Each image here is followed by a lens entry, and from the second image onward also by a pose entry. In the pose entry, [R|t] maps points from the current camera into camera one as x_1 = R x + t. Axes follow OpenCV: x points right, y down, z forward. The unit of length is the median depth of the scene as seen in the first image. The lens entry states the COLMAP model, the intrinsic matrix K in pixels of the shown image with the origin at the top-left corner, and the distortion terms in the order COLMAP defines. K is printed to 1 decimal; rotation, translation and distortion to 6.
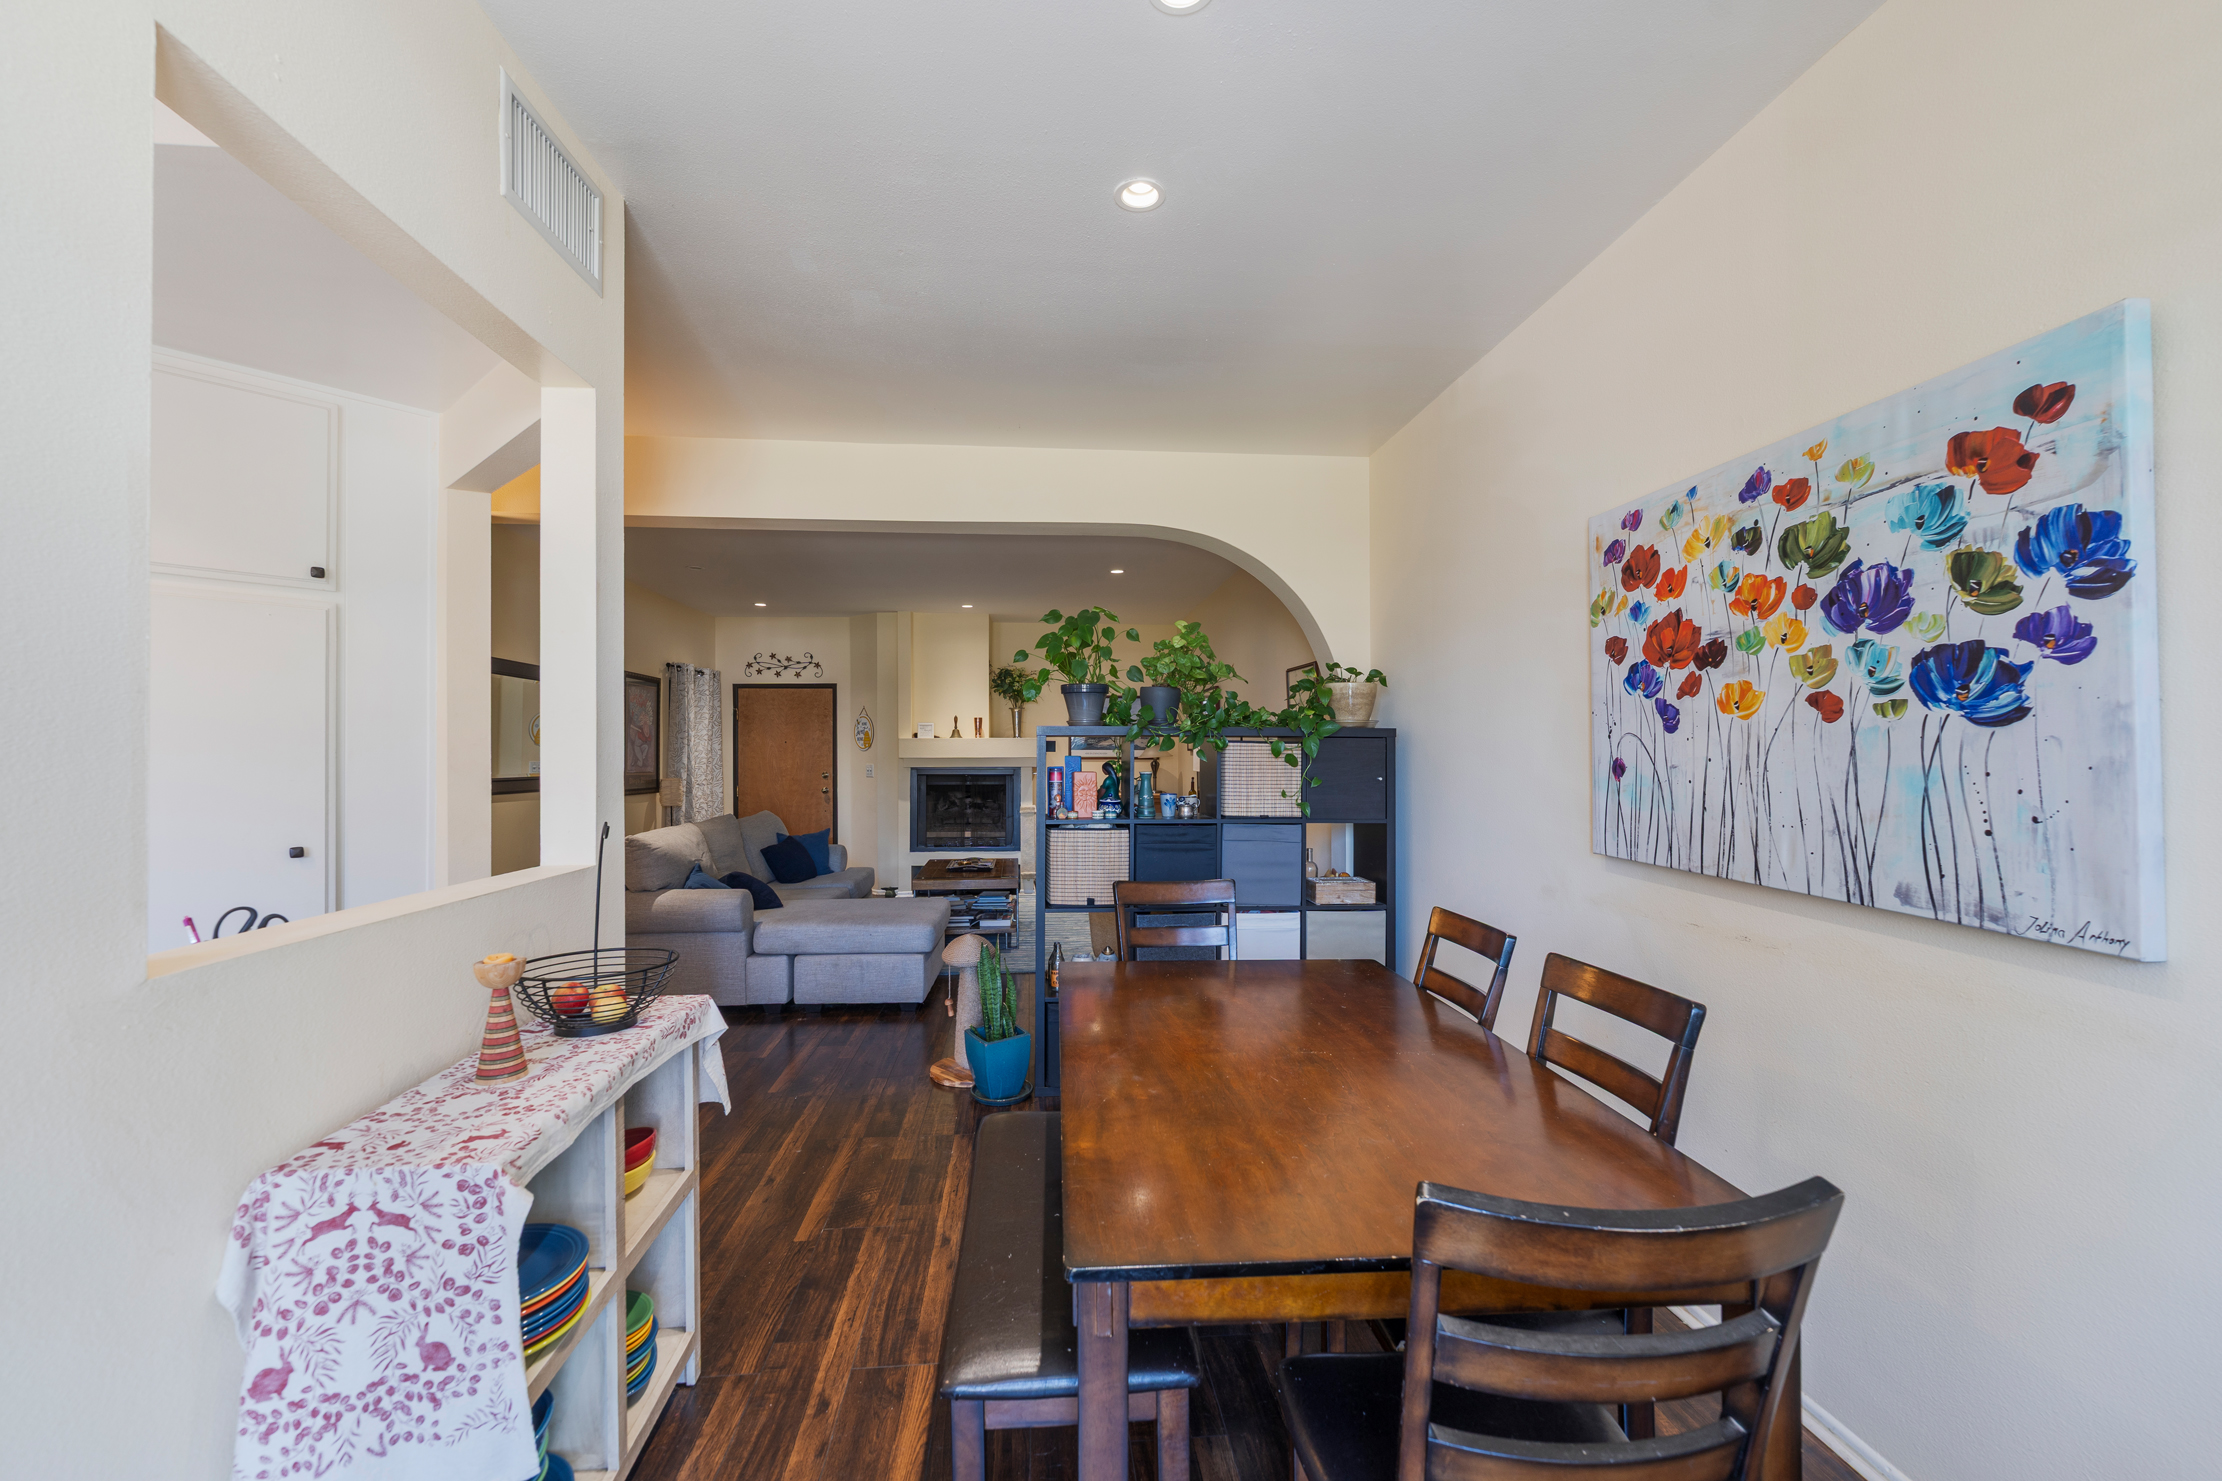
lens RADIAL K [[904.6, 0, 1112.8], [0, 904.6, 744.8], [0, 0, 1]] dist [0.001029, 0.000147]
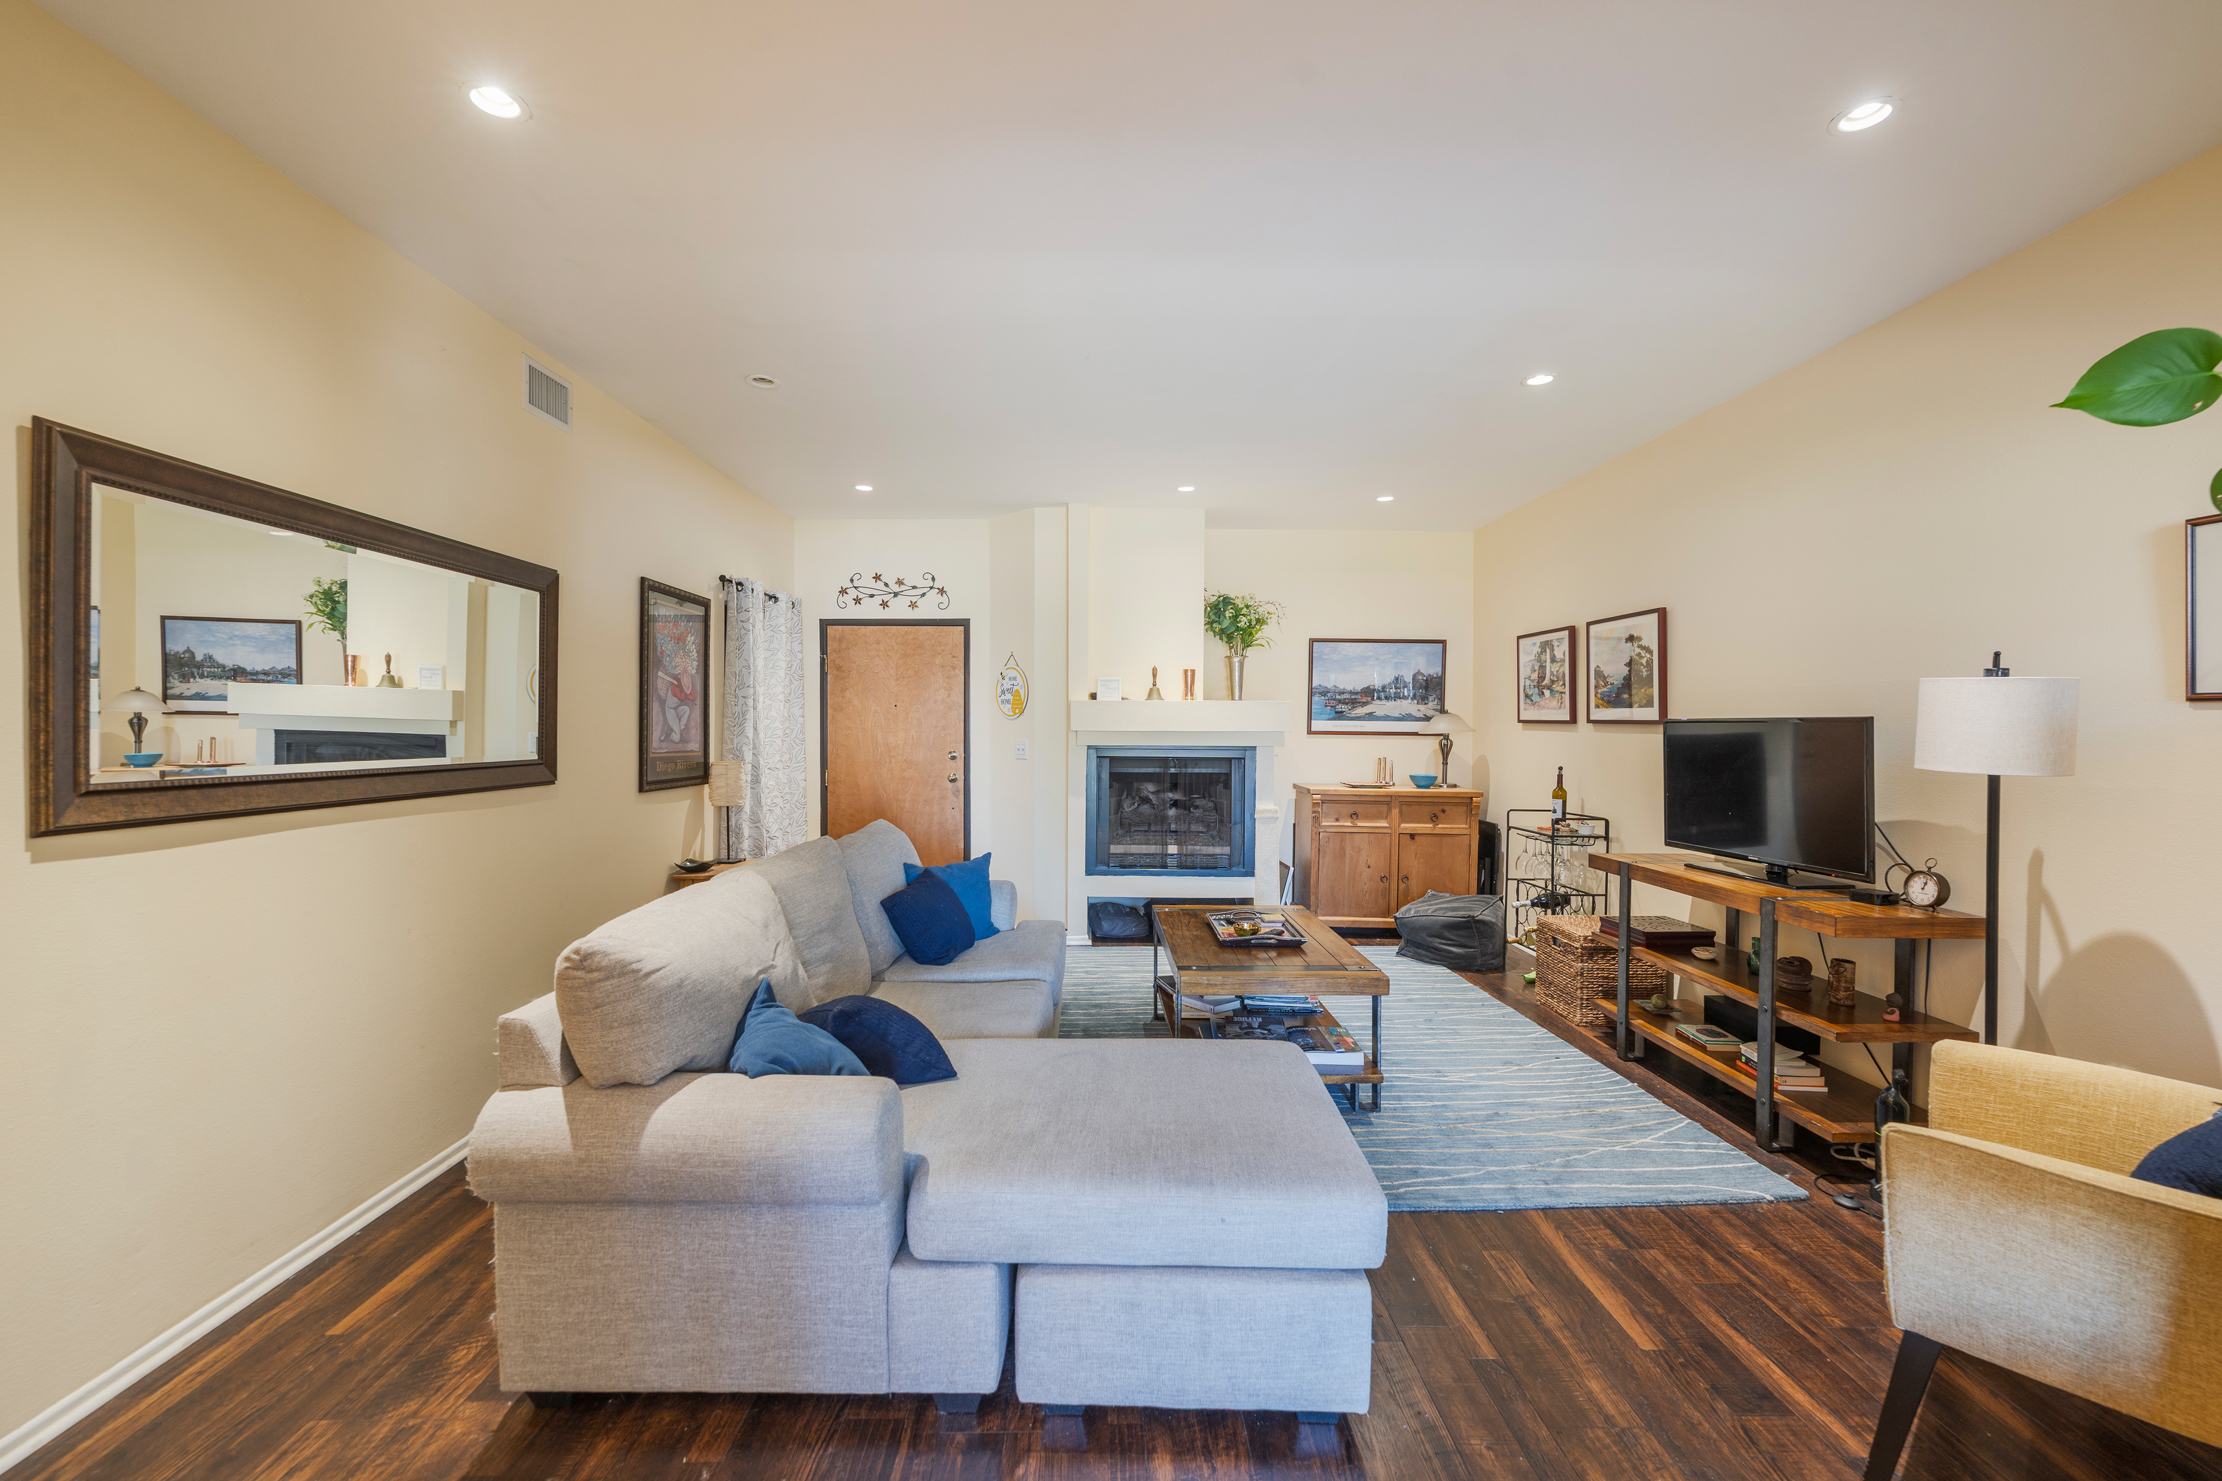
lens RADIAL K [[904.6, 0, 1099.1], [0, 904.6, 732.8], [0, 0, 1]] dist [0.001029, 0.000147]
pose [[0.996577, 0.008374, -0.082245, -0.326307], [-0.007018, 0.999835, 0.016755, 0.010130], [0.082372, -0.016120, 0.996471, 0.719270]]
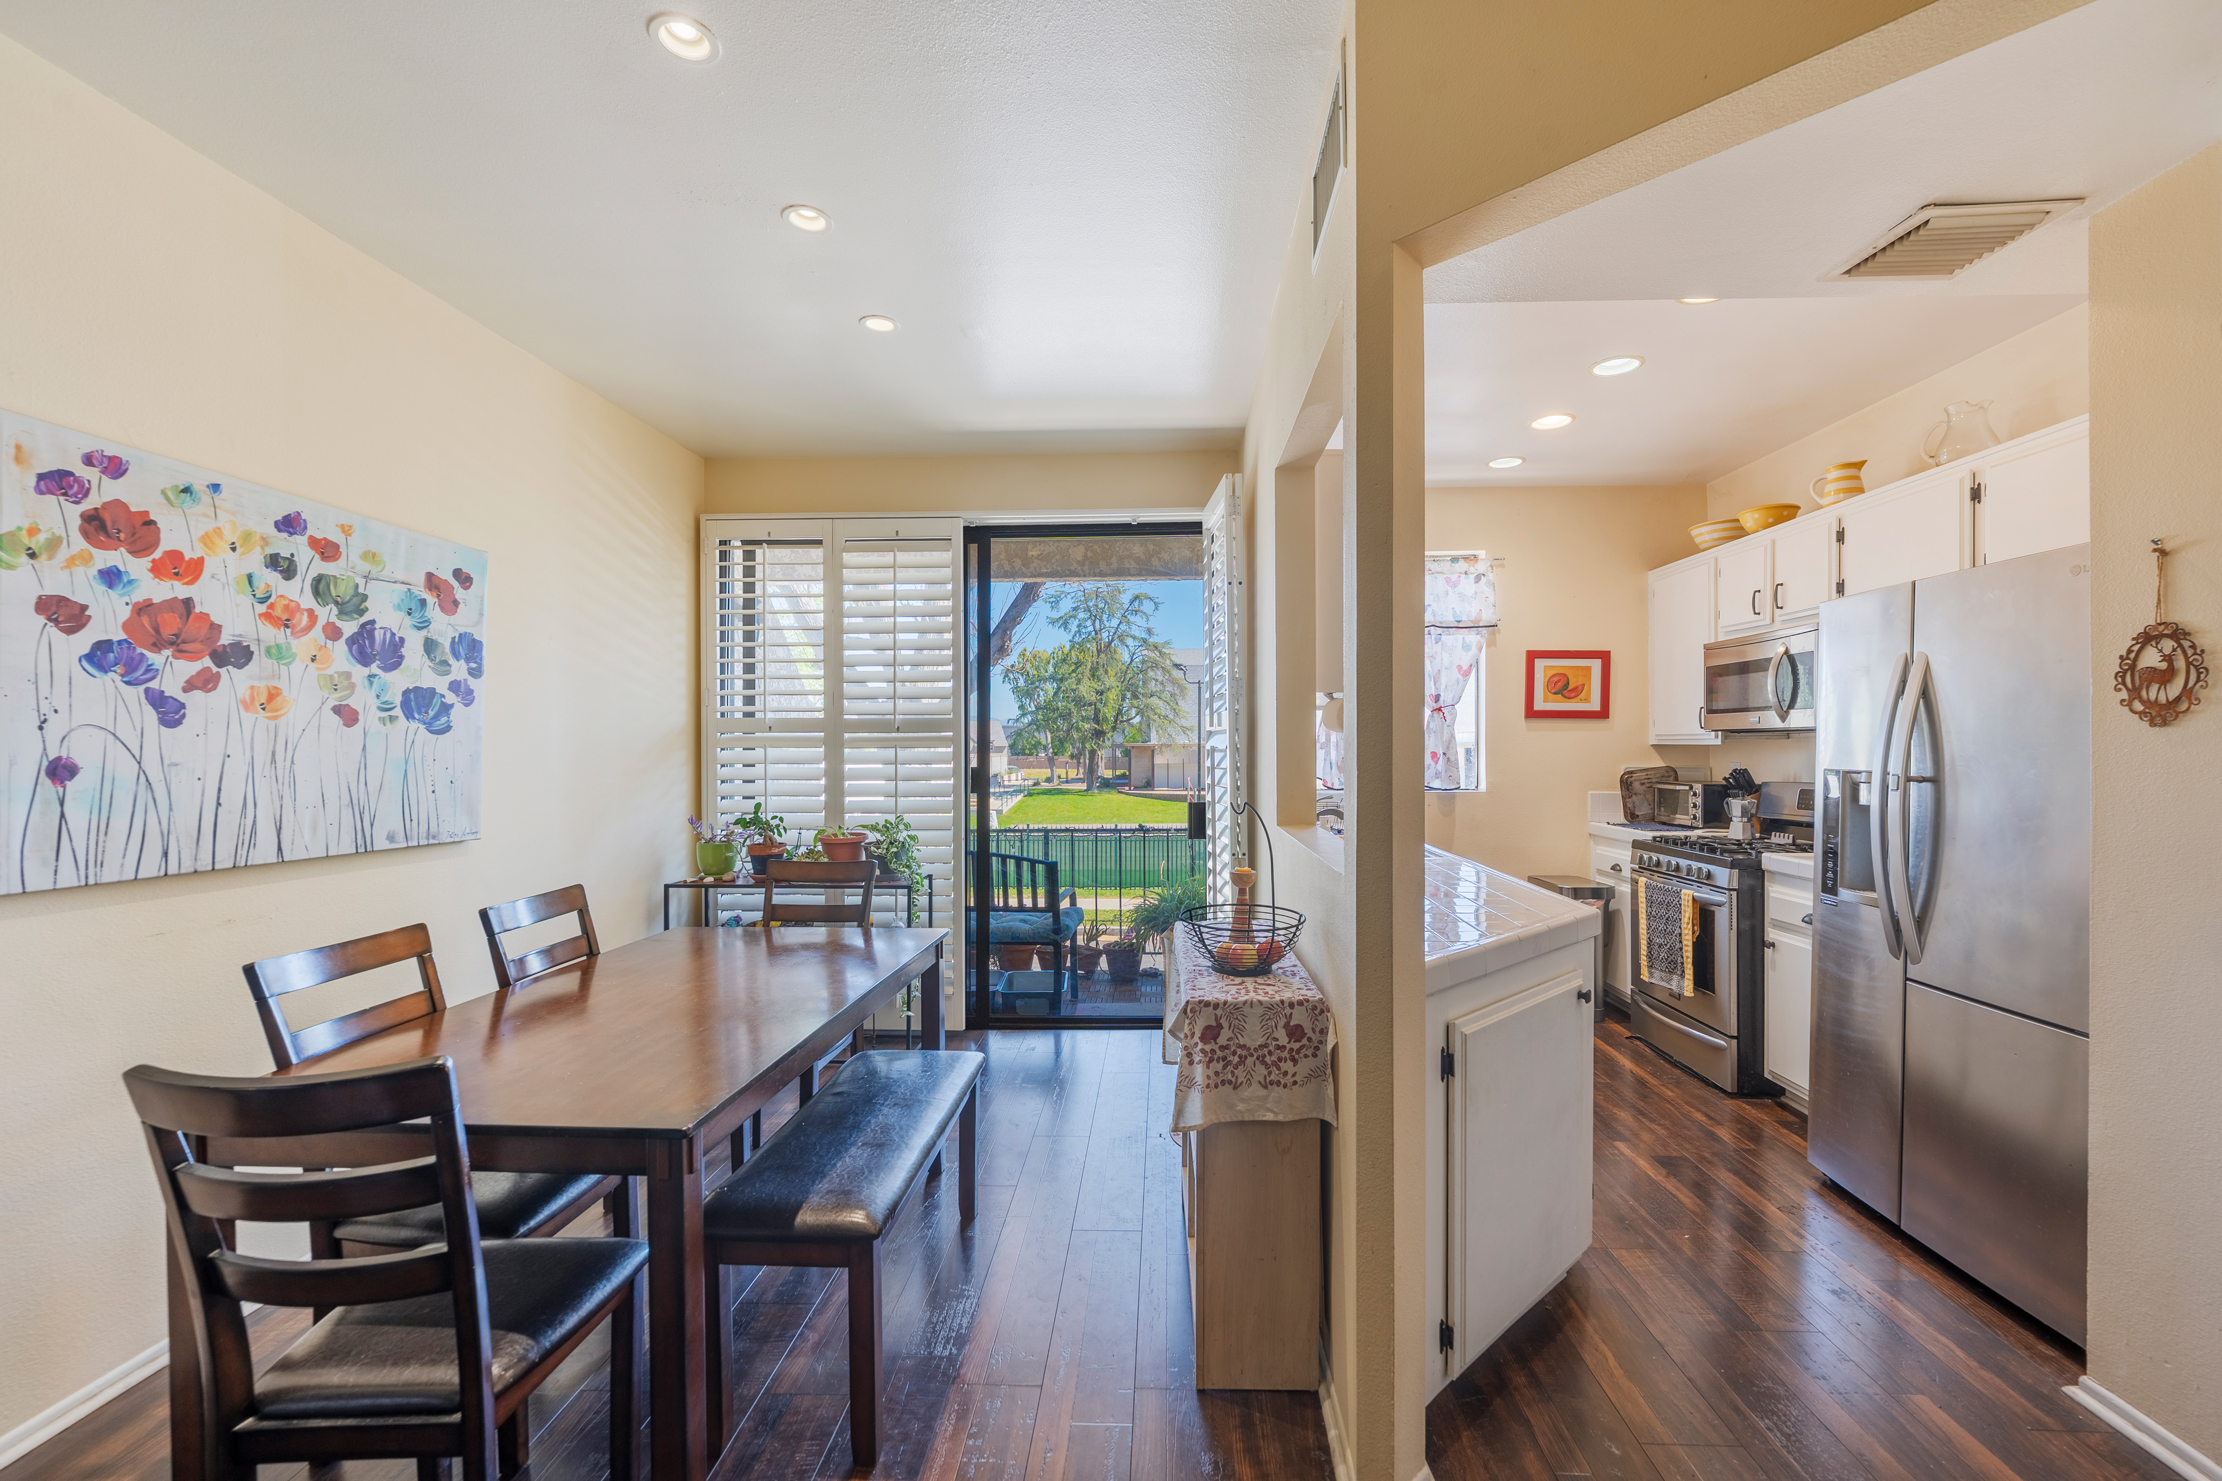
lens RADIAL K [[904.6, 0, 1130.0], [0, 904.6, 747.9], [0, 0, 1]] dist [0.001029, 0.000147]
pose [[-0.990619, 0.003759, 0.136604, -0.468135], [0.002641, 0.999962, -0.008363, 0.017524], [-0.136630, -0.007924, -0.990590, 1.753563]]
